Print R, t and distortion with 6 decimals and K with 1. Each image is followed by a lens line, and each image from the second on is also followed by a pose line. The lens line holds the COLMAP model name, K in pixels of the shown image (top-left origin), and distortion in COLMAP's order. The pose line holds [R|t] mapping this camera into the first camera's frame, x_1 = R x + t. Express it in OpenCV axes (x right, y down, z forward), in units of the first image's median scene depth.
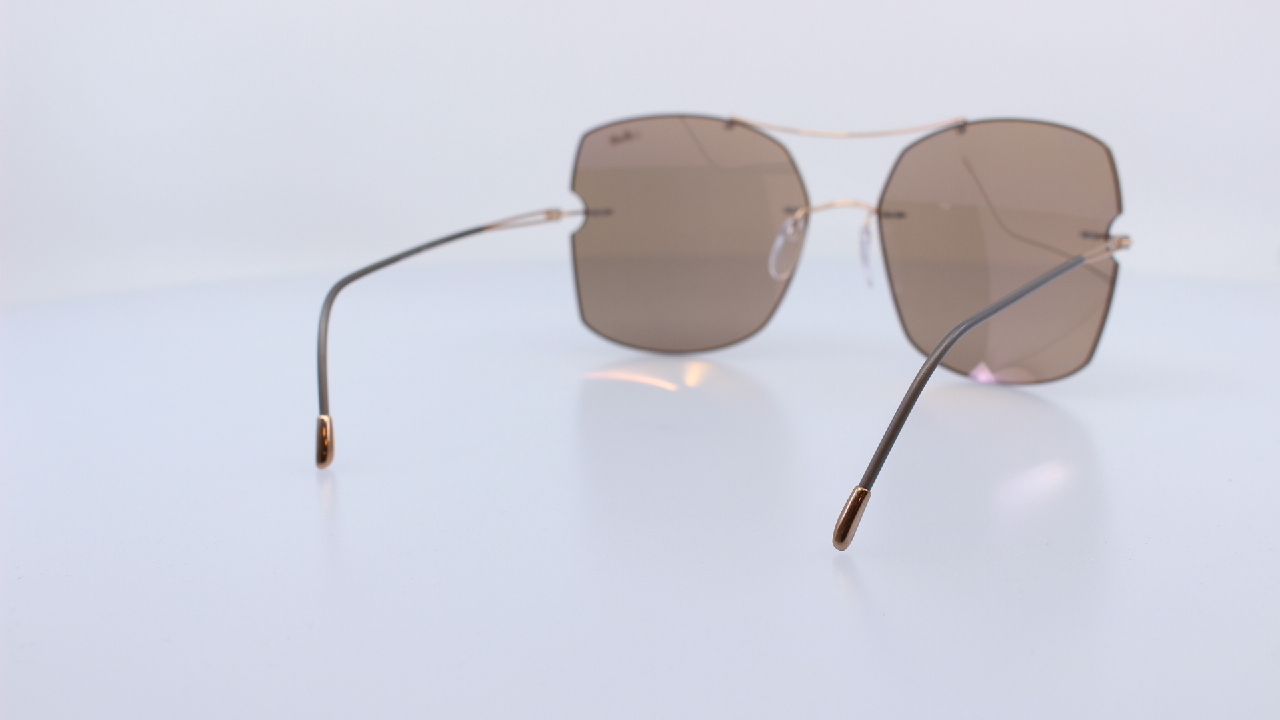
lens RADIAL K [[1628.6, 0, 640.0], [0, 1628.6, 360.0], [0, 0, 1]] dist [-0.126486, 0.021734]
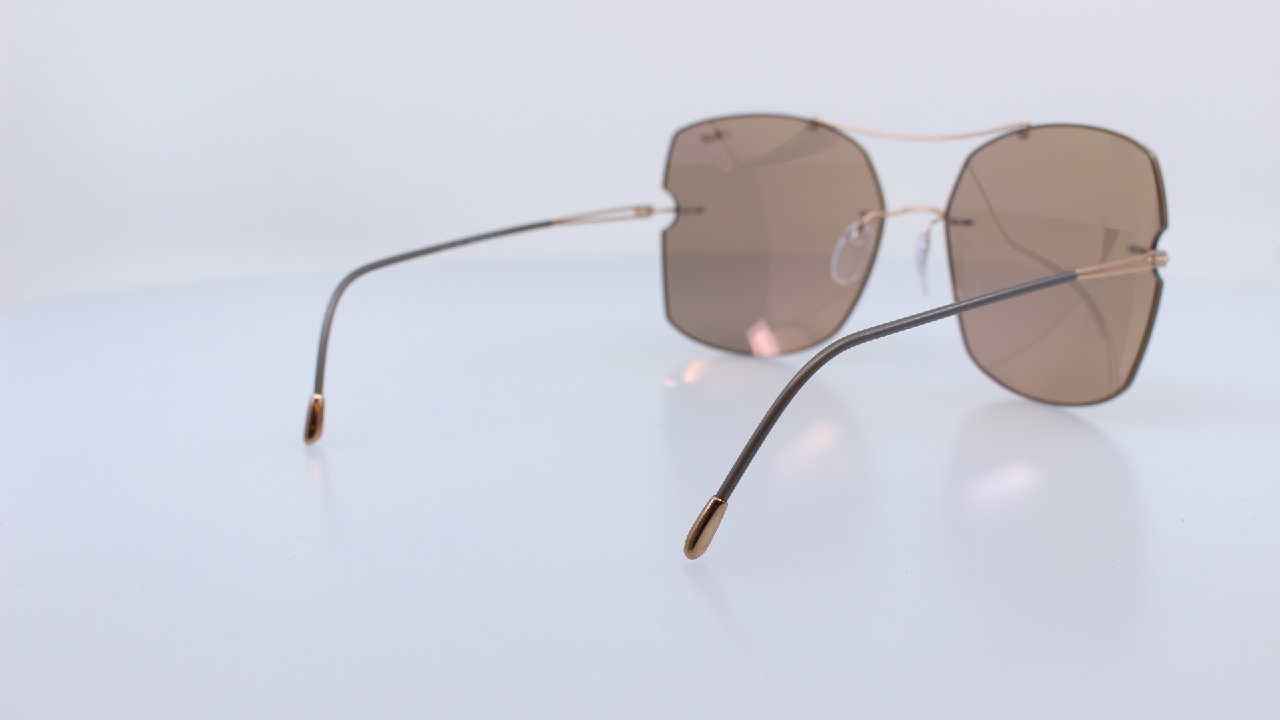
lens RADIAL K [[1628.6, 0, 640.0], [0, 1628.6, 360.0], [0, 0, 1]] dist [-0.126486, 0.021734]
pose [[0.964847, 0.052427, -0.257530, 0.221316], [-0.051659, 0.998617, 0.009752, -0.007337], [0.257685, 0.003894, 0.966221, 0.025313]]
